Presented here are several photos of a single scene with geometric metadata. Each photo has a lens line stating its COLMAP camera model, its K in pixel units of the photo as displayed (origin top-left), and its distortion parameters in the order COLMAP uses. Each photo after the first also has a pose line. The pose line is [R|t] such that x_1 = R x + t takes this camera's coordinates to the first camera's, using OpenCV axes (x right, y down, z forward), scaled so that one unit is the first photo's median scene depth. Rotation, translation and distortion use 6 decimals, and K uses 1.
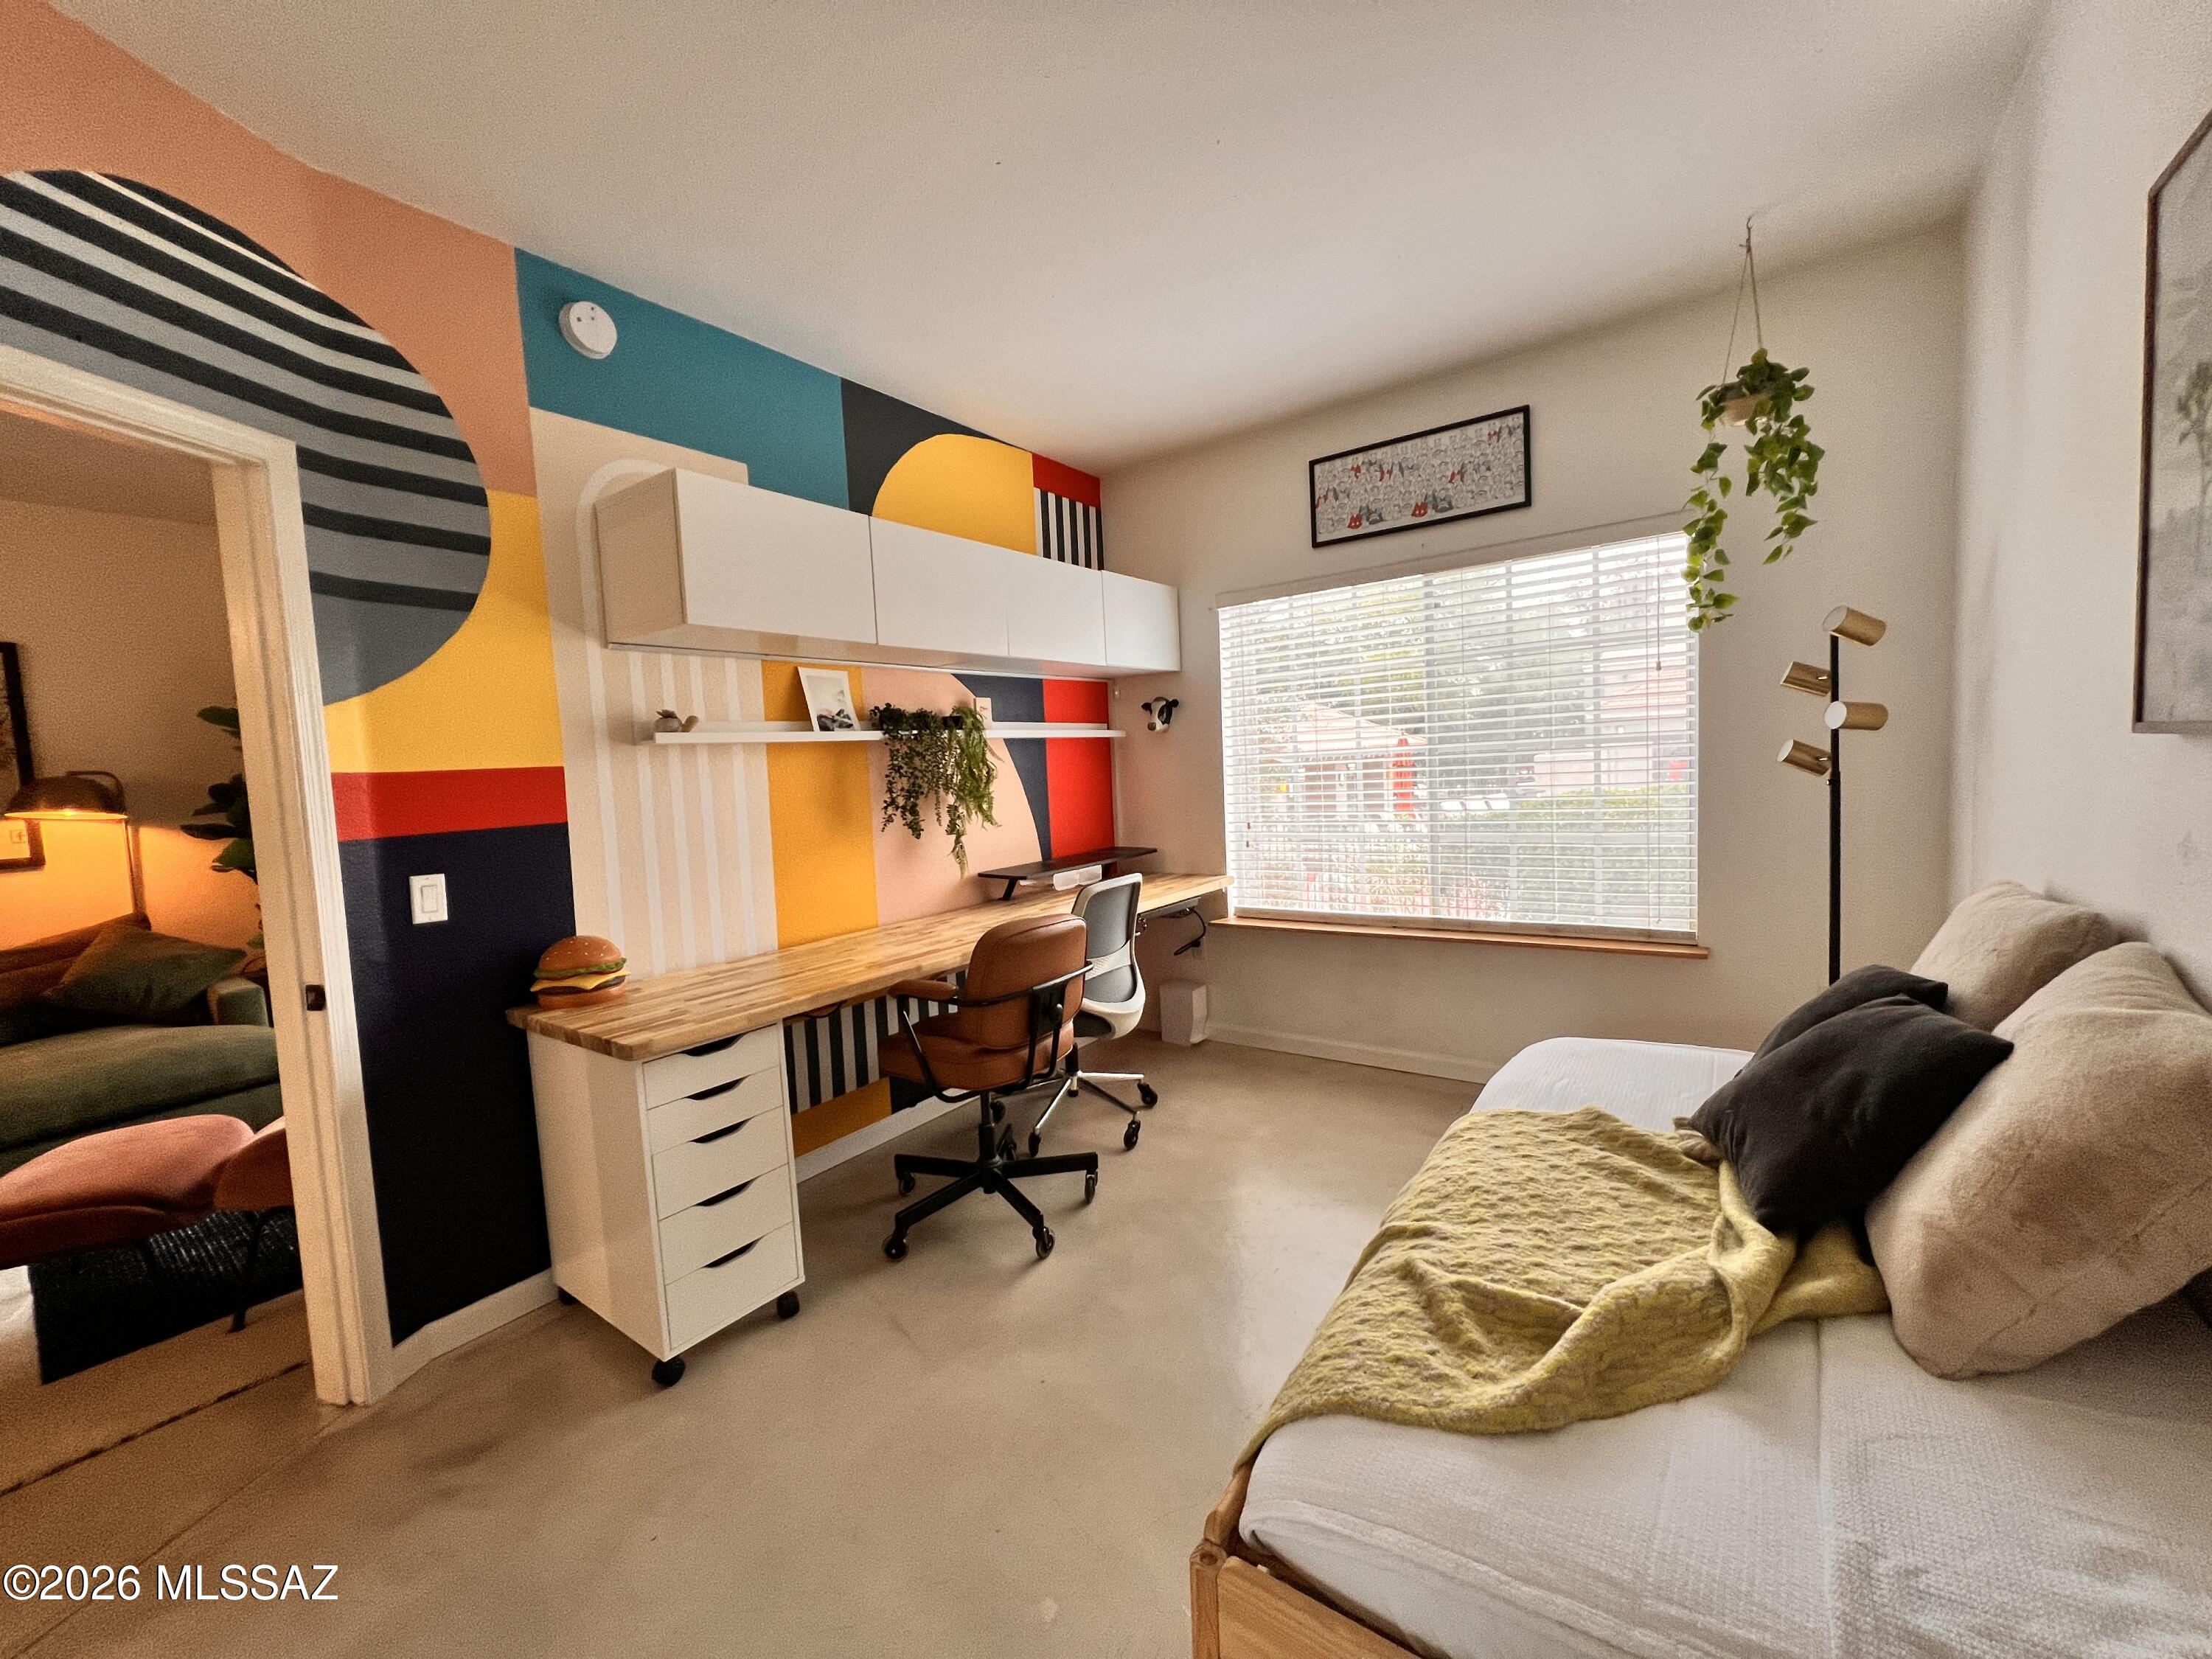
lens RADIAL K [[881.5, 0, 1098.8], [0, 881.5, 821.4], [0, 0, 1]] dist [-0.000961, 0.000282]
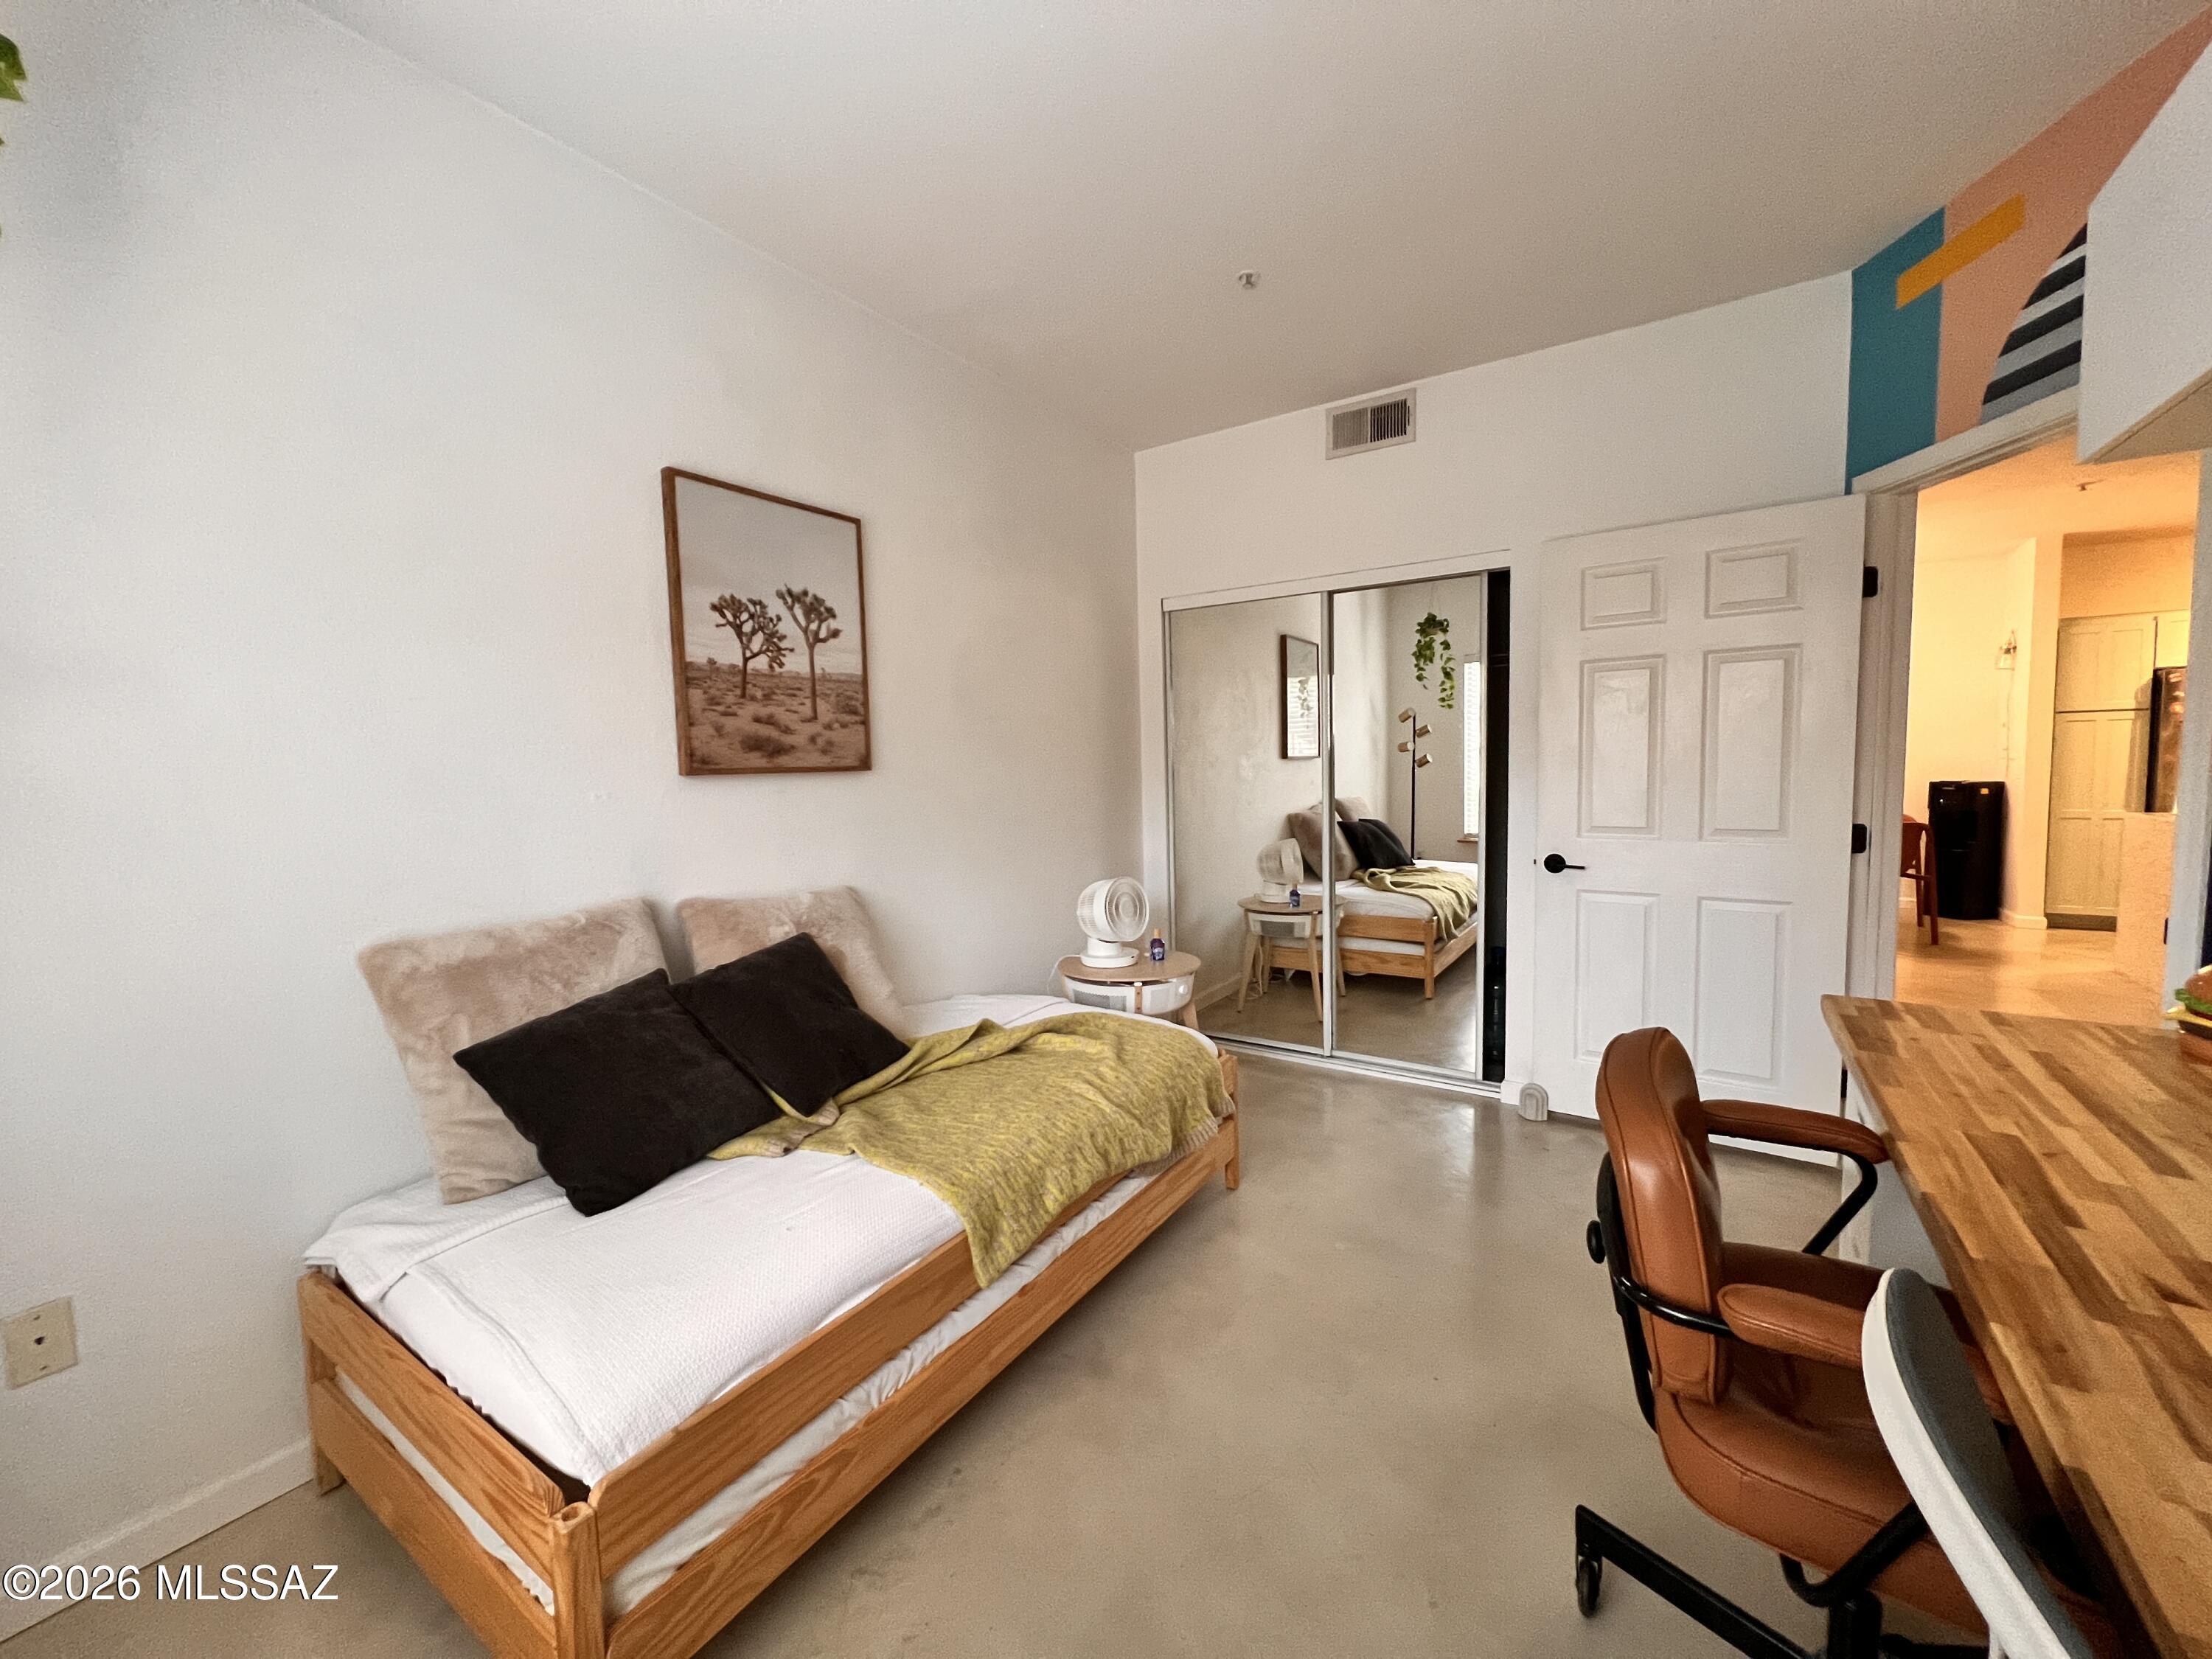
lens RADIAL K [[881.5, 0, 1100.2], [0, 881.5, 832.2], [0, 0, 1]] dist [-0.000961, 0.000282]
pose [[-0.996648, 0.077823, -0.025228, 0.157429], [0.073413, 0.986849, 0.144012, -0.069205], [0.036103, 0.141677, -0.989254, 1.053535]]
